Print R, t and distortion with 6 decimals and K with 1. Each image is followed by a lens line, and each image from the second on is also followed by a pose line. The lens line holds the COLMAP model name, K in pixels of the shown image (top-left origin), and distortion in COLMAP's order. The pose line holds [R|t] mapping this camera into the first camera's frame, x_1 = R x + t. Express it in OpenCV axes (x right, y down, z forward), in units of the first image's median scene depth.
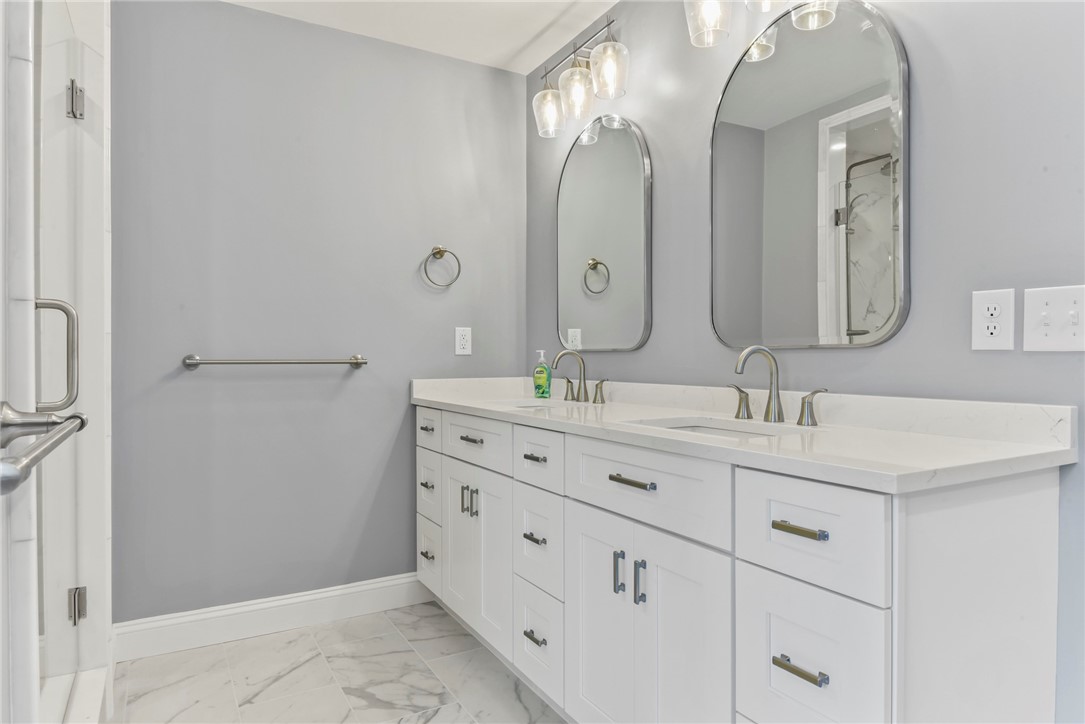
lens RADIAL K [[656.3, 0, 543.1], [0, 656.3, 358.2], [0, 0, 1]] dist [-0.001020, -0.001372]
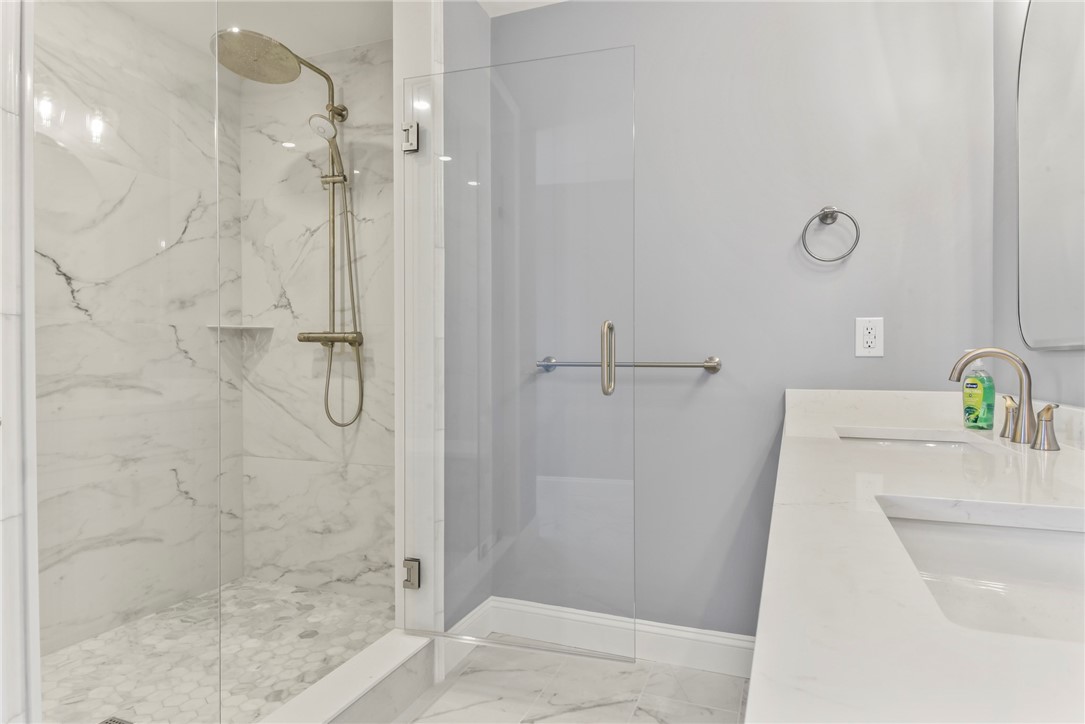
lens RADIAL K [[640.1, 0, 540.9], [0, 640.1, 364.7], [0, 0, 1]] dist [0.003924, 0.000267]
pose [[0.615357, 0.010319, -0.788181, 0.215604], [-0.001671, 0.999929, 0.011786, -0.004118], [0.788247, -0.005935, 0.615330, 0.328772]]
